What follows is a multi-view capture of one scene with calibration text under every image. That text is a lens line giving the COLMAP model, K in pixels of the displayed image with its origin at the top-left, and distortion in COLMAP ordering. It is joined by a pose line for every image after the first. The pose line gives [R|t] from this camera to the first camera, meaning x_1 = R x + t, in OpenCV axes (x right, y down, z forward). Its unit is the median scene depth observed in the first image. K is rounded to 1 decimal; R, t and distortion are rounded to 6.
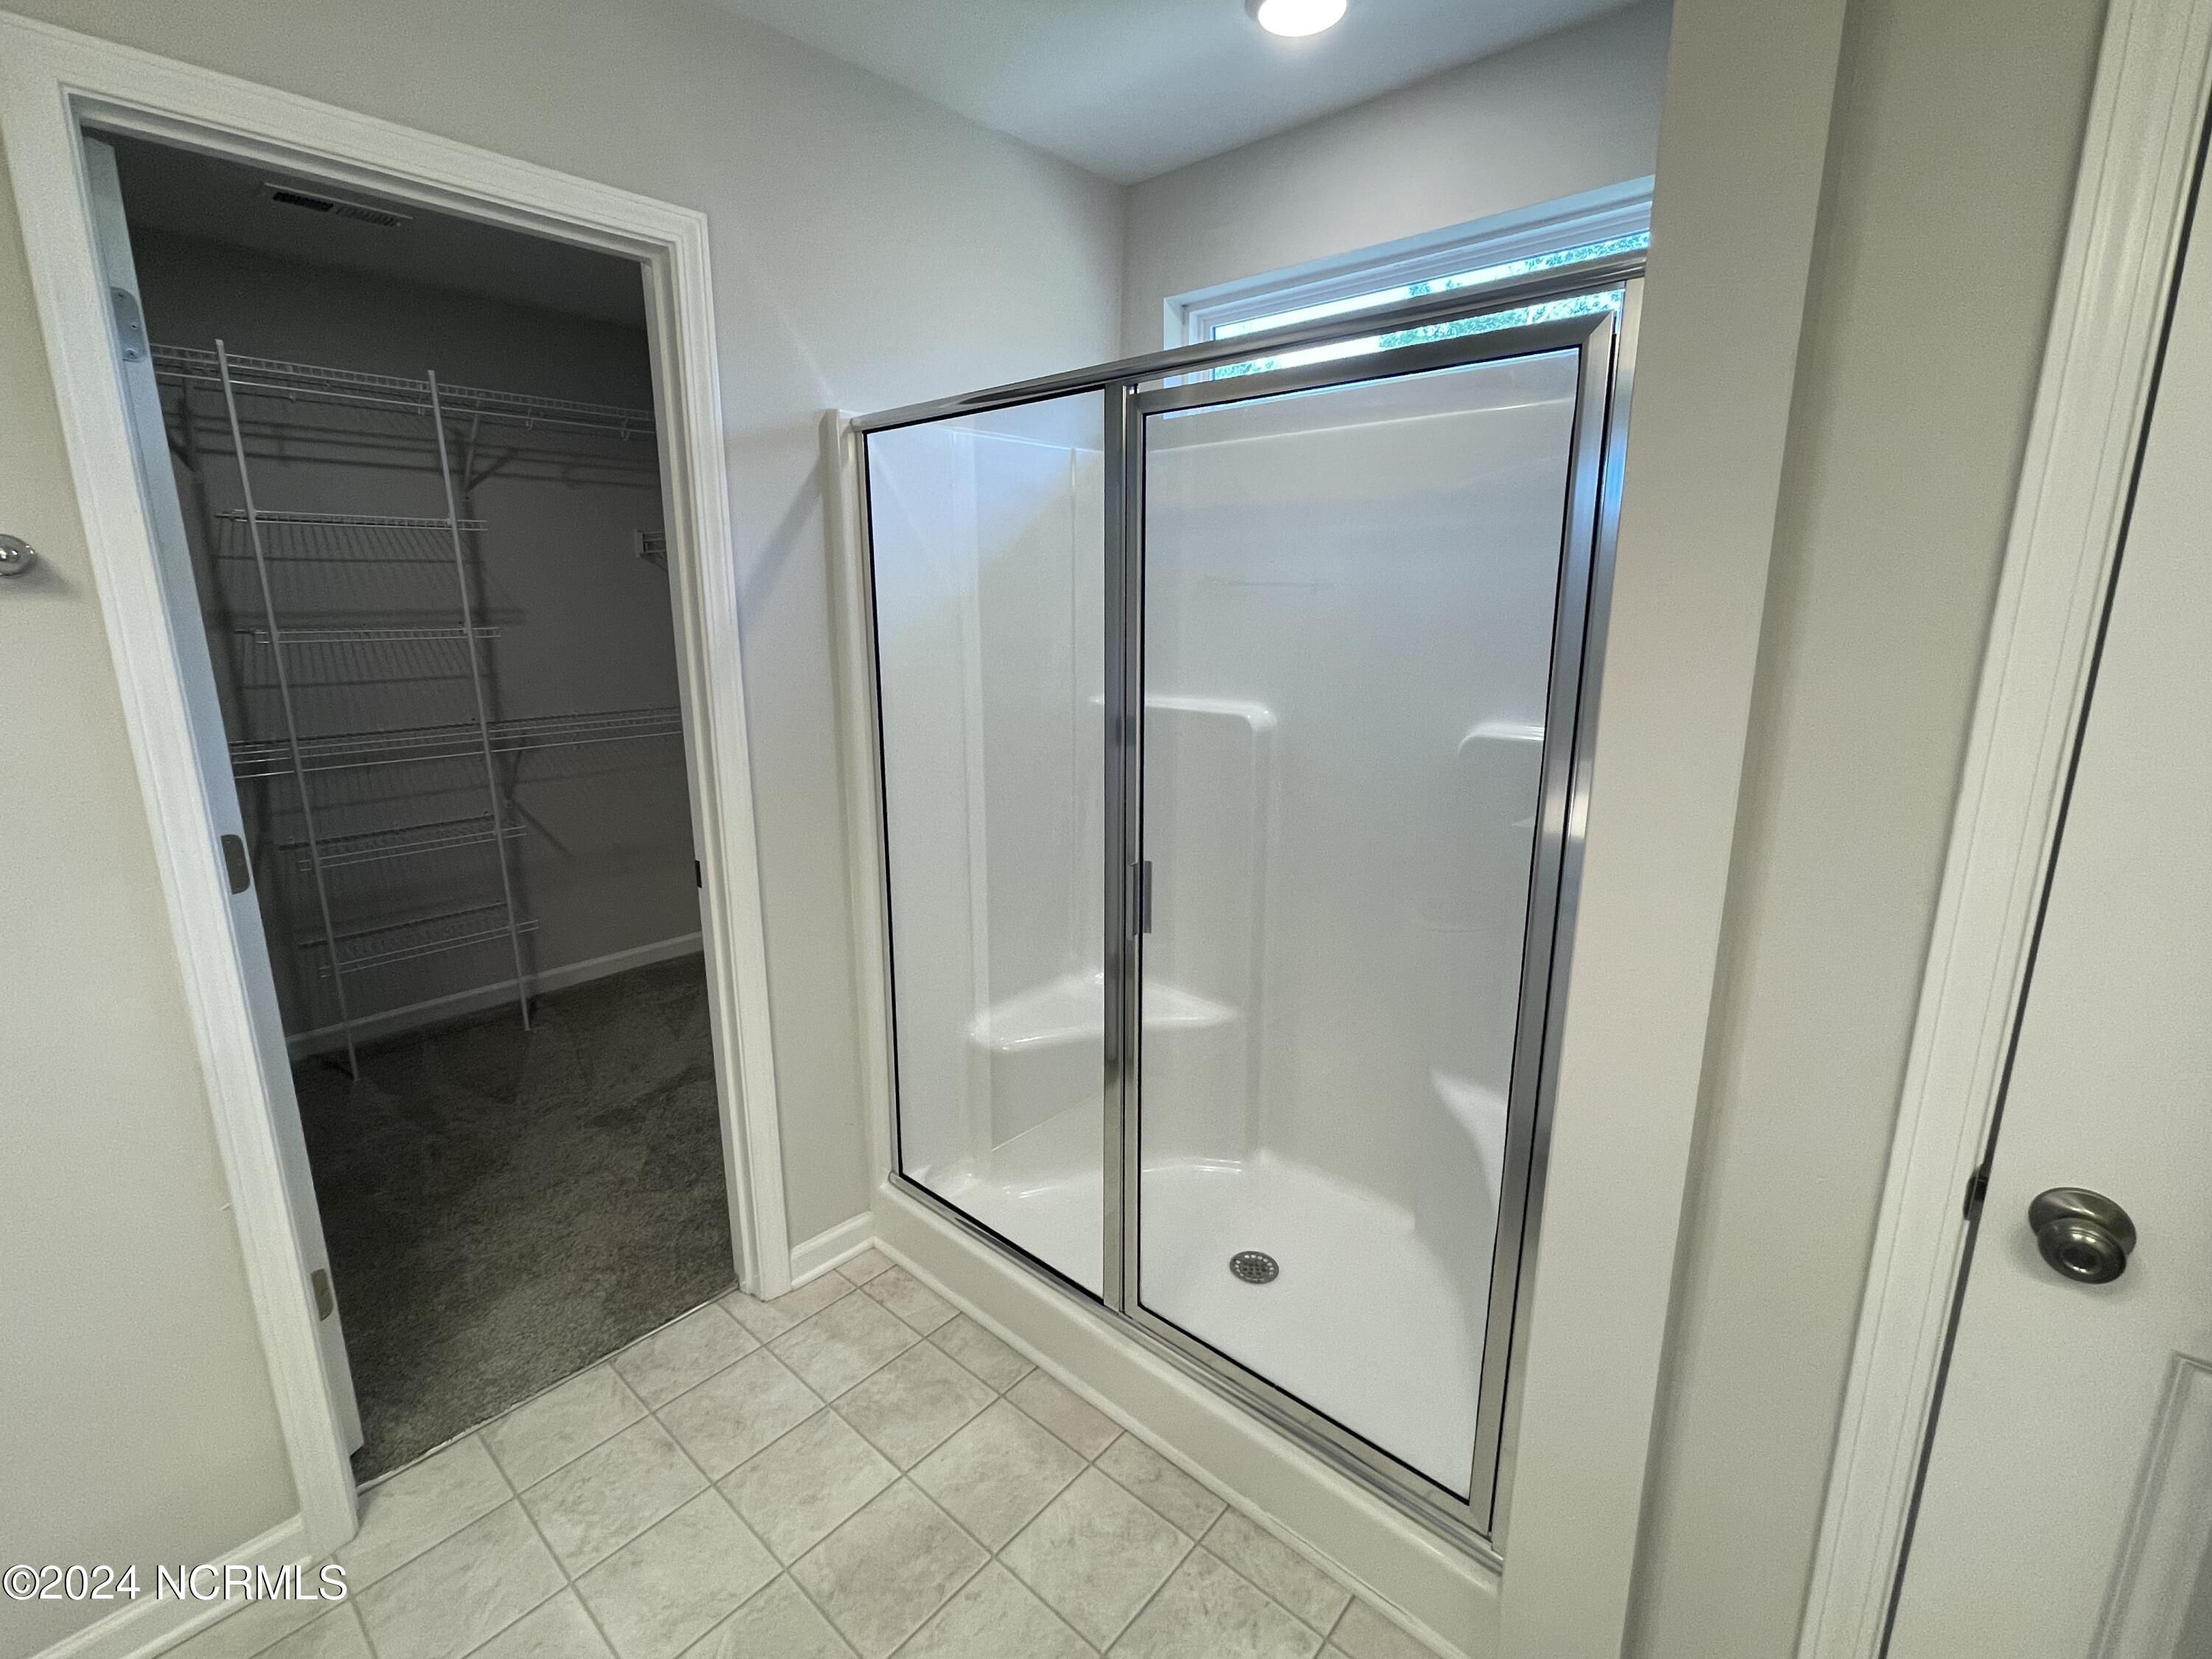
lens RADIAL K [[973.8, 0, 1117.7], [0, 973.8, 815.4], [0, 0, 1]] dist [-0.011673, -0.000456]
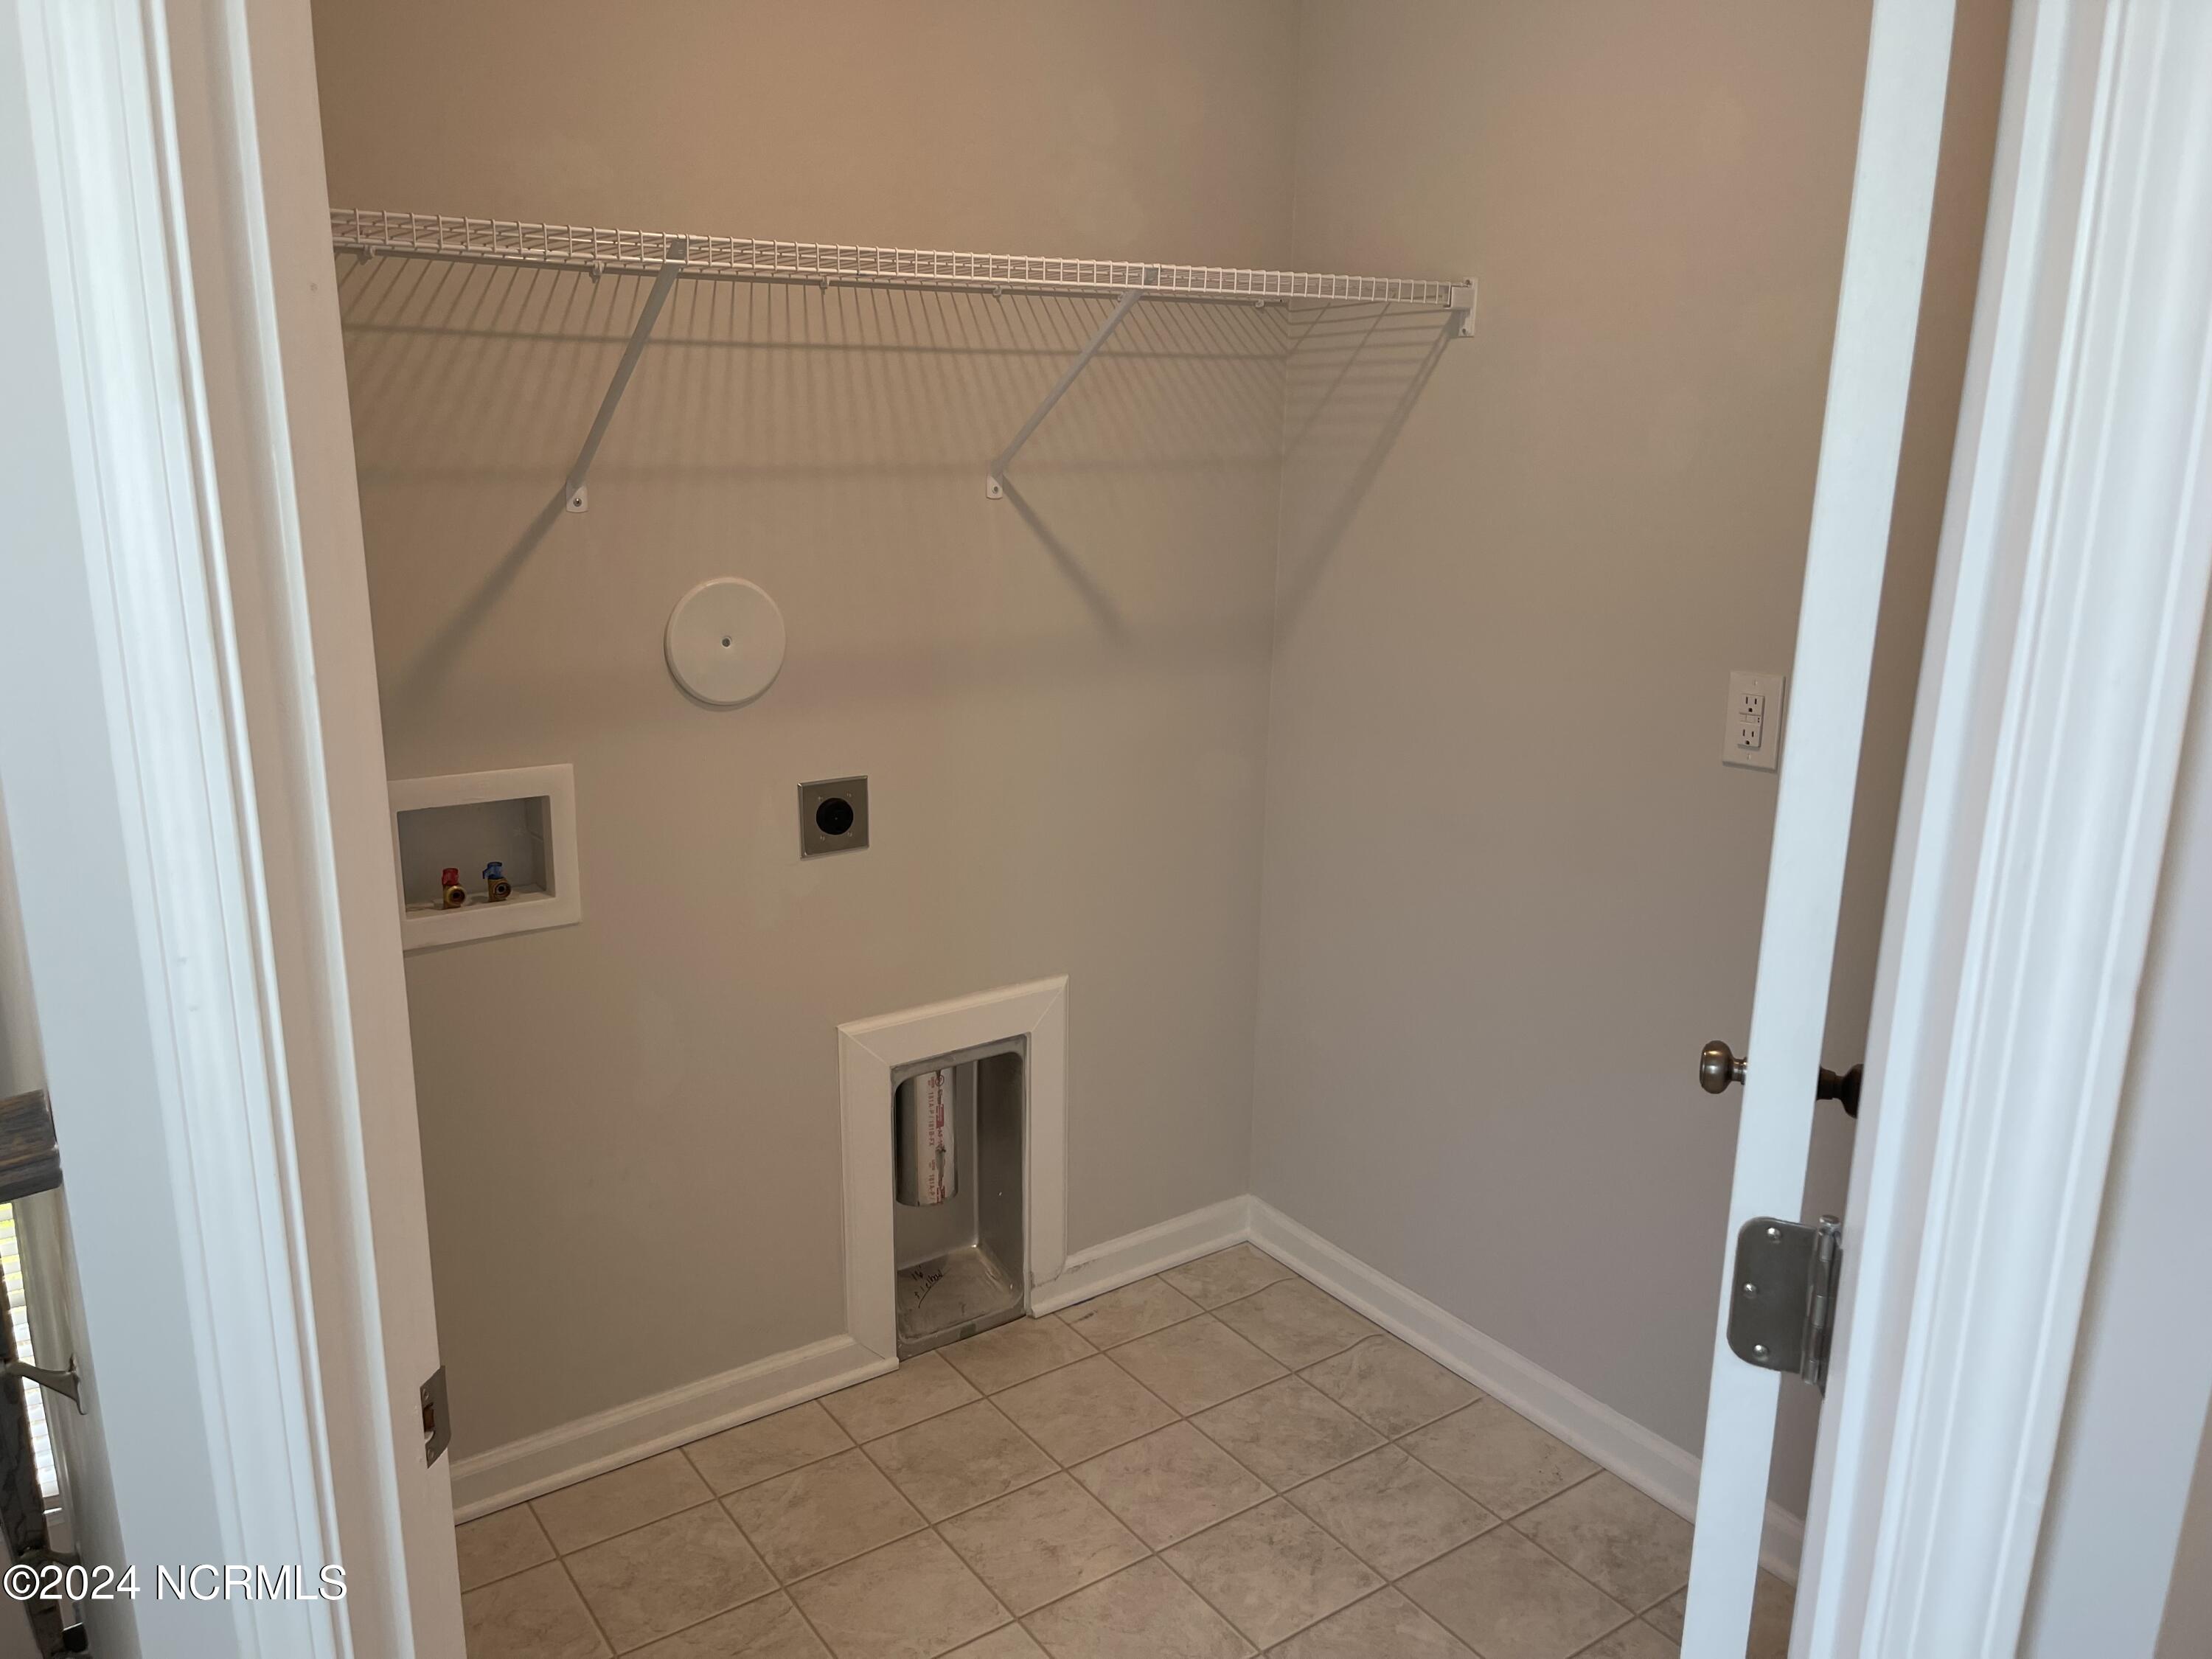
lens RADIAL K [[1674.9, 0, 1107.4], [0, 1674.9, 836.6], [0, 0, 1]] dist [0.039409, -0.037259]
pose [[0.967641, 0.073447, -0.241404, 0.257081], [-0.066206, 0.997083, 0.037980, 0.079251], [0.243489, -0.020769, 0.969681, -0.558292]]
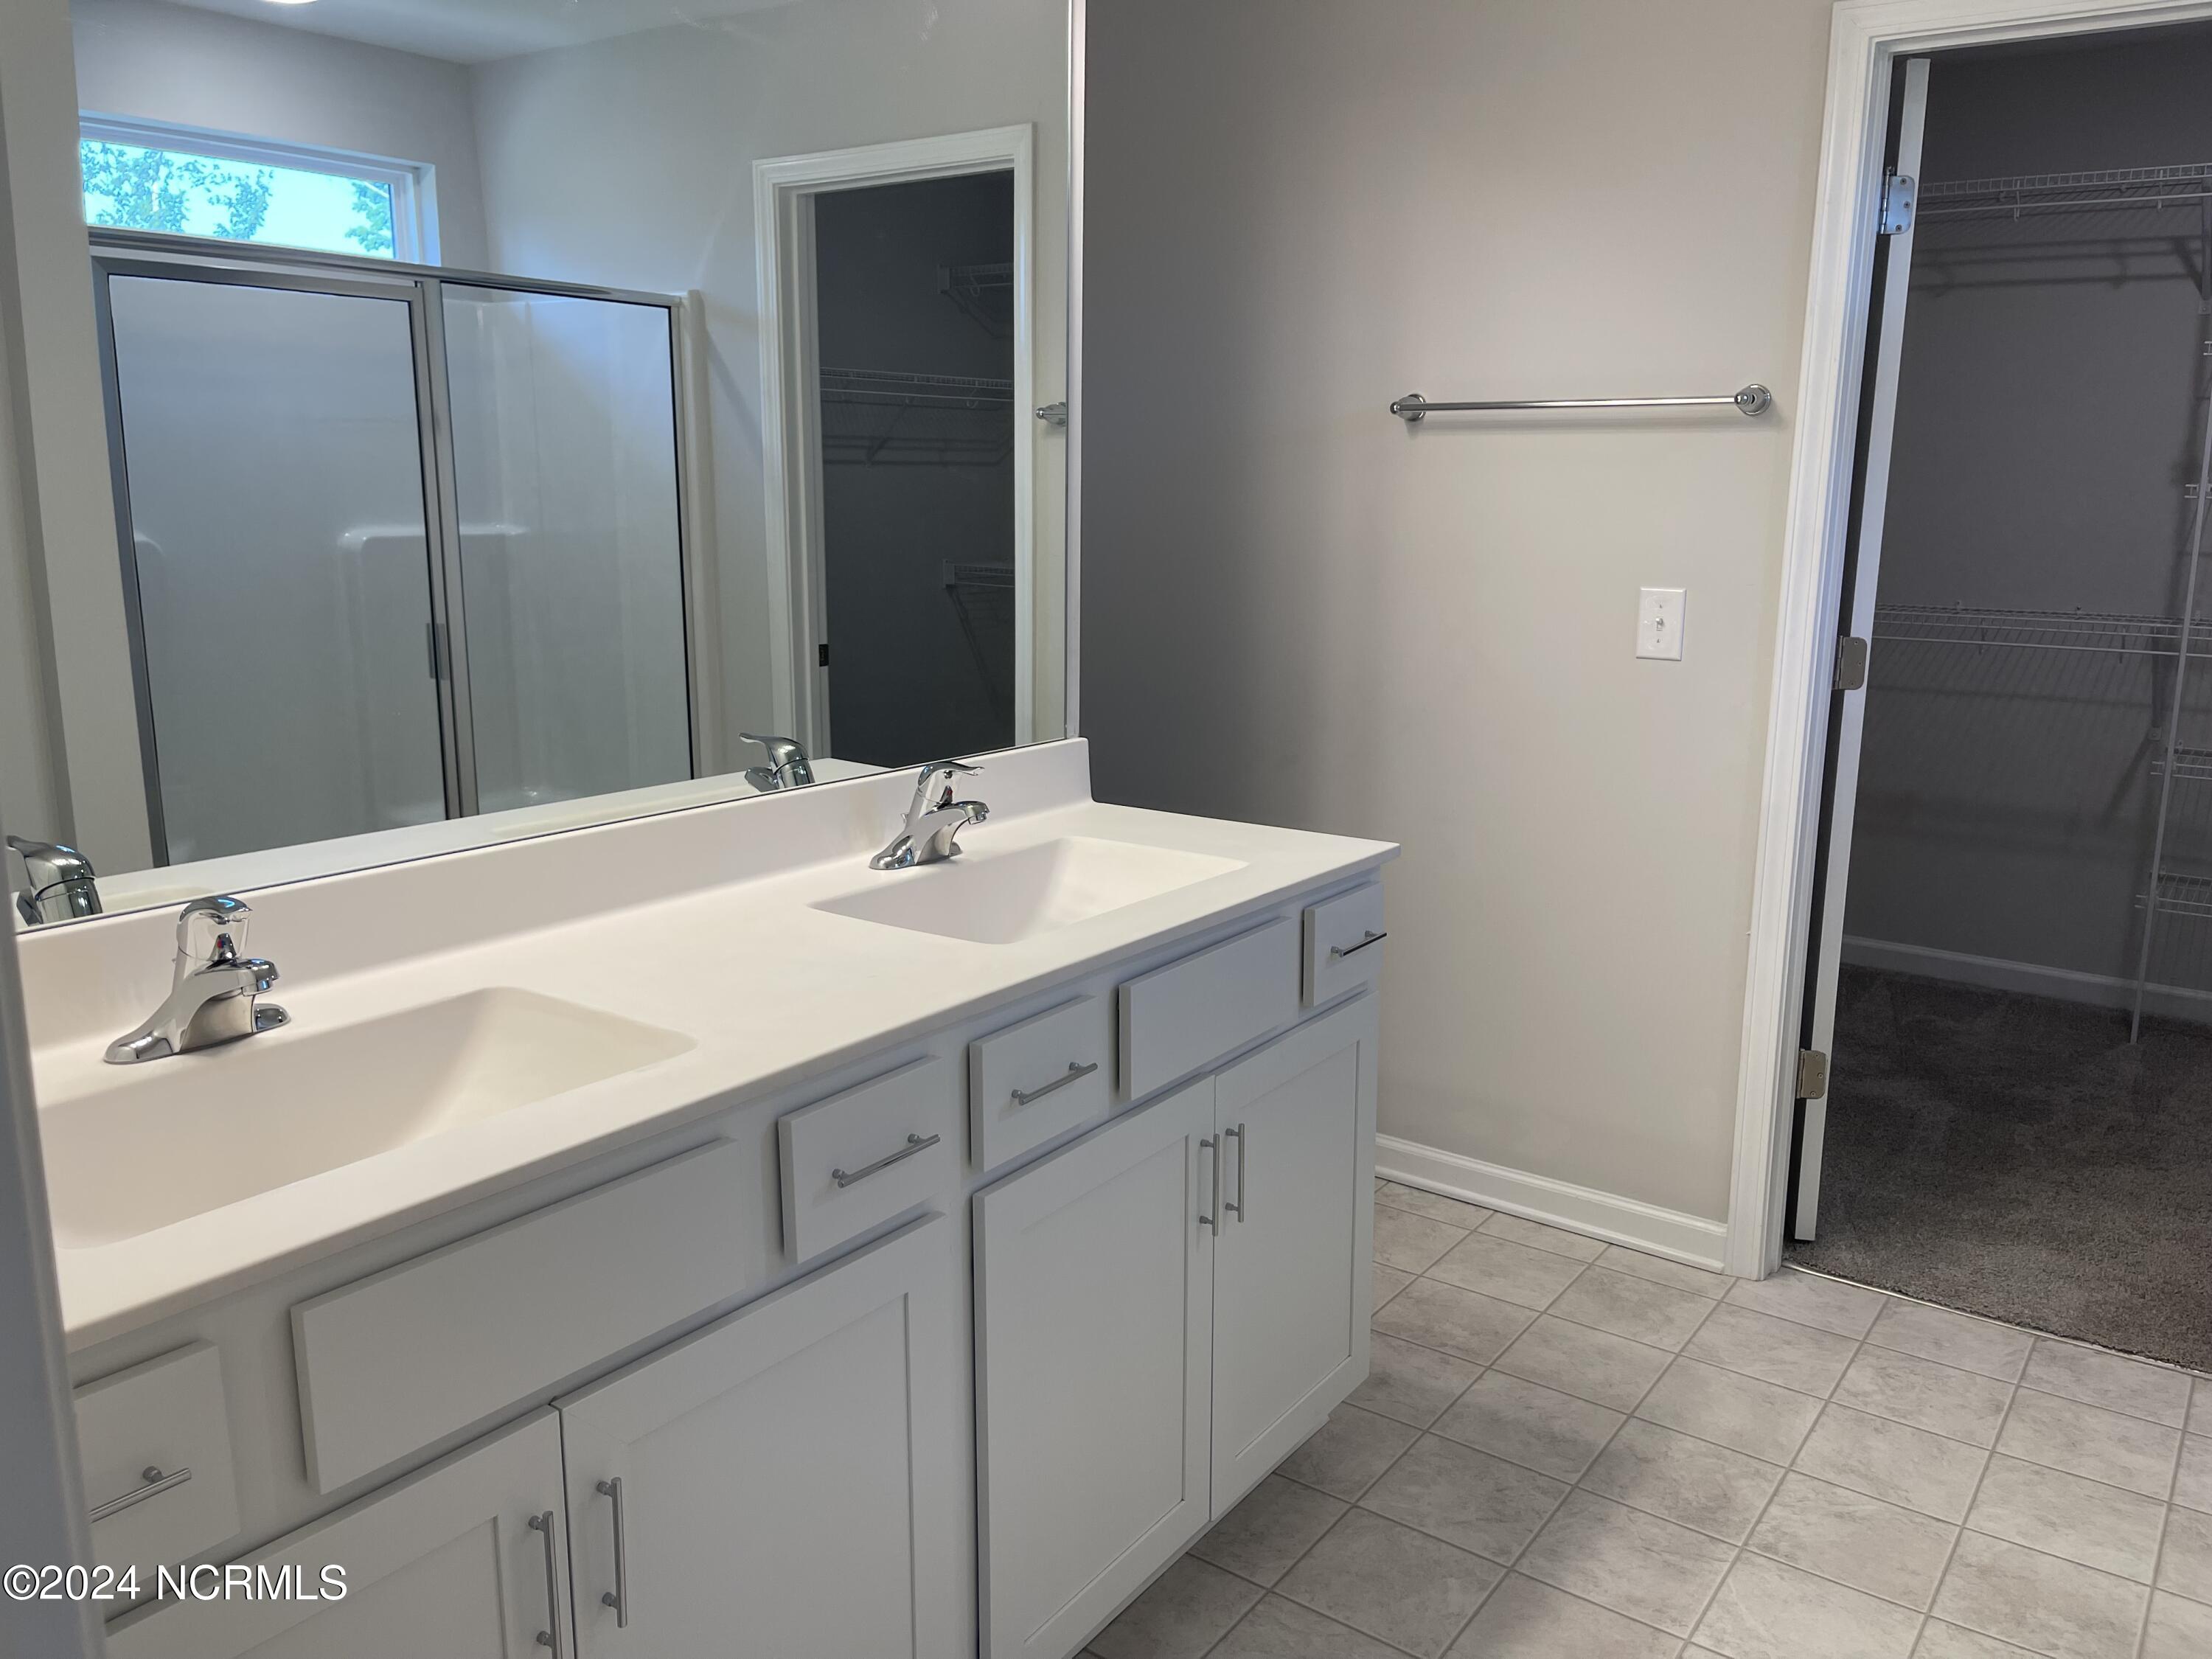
lens RADIAL K [[1674.9, 0, 1113.4], [0, 1674.9, 821.4], [0, 0, 1]] dist [0.039409, -0.037259]
pose [[0.083283, 0.202270, -0.975782, 0.931776], [-0.214865, 0.959797, 0.180618, 0.046376], [0.973086, 0.194619, 0.123396, -0.070950]]
